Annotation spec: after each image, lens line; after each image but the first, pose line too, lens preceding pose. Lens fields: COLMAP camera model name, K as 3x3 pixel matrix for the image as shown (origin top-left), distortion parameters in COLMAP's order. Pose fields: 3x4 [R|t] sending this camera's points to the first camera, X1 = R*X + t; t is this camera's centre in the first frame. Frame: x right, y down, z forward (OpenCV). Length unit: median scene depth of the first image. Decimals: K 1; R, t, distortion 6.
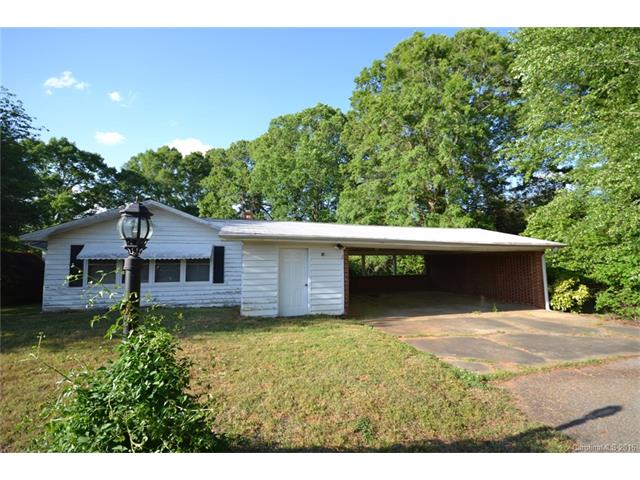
lens RADIAL K [[293.6, 0, 320.0], [0, 293.6, 240.0], [0, 0, 1]] dist [0.000794, 0.000009]
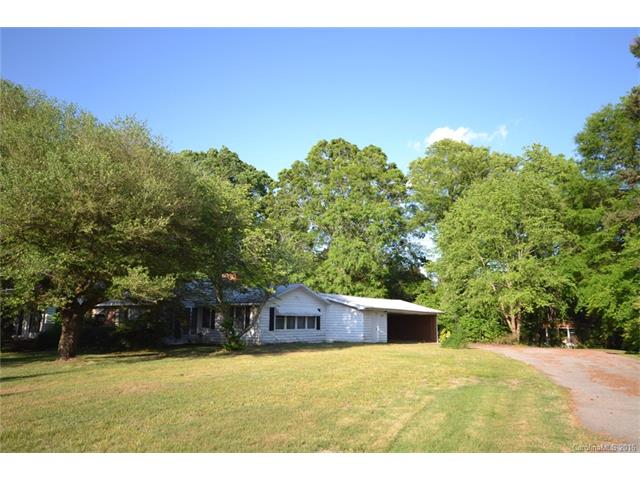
lens RADIAL K [[443.0, 0, 320.0], [0, 443.0, 240.0], [0, 0, 1]] dist [0.008226, 0.005516]
pose [[0.824561, 0.113360, 0.554300, -1.850012], [-0.059590, 0.991673, -0.114162, -0.088121], [-0.562626, 0.061103, 0.824450, -1.260459]]
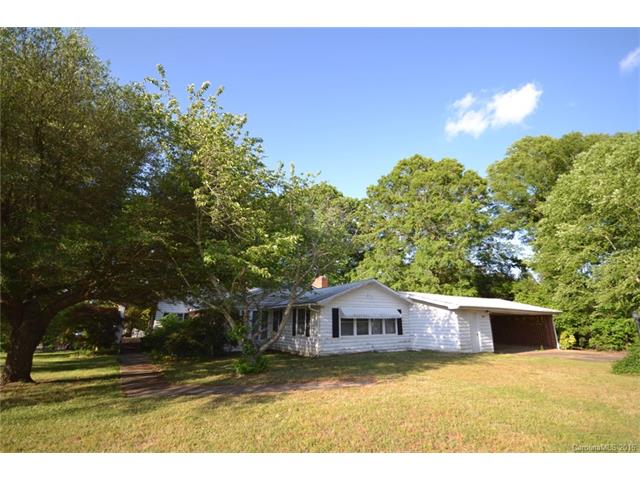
lens RADIAL K [[297.6, 0, 320.0], [0, 297.6, 240.0], [0, 0, 1]] dist [-0.000675, -0.000015]
pose [[0.959913, 0.078071, 0.269207, -1.149421], [-0.026042, 0.981114, -0.191669, -0.027883], [-0.279087, 0.176975, 0.943817, -0.409510]]
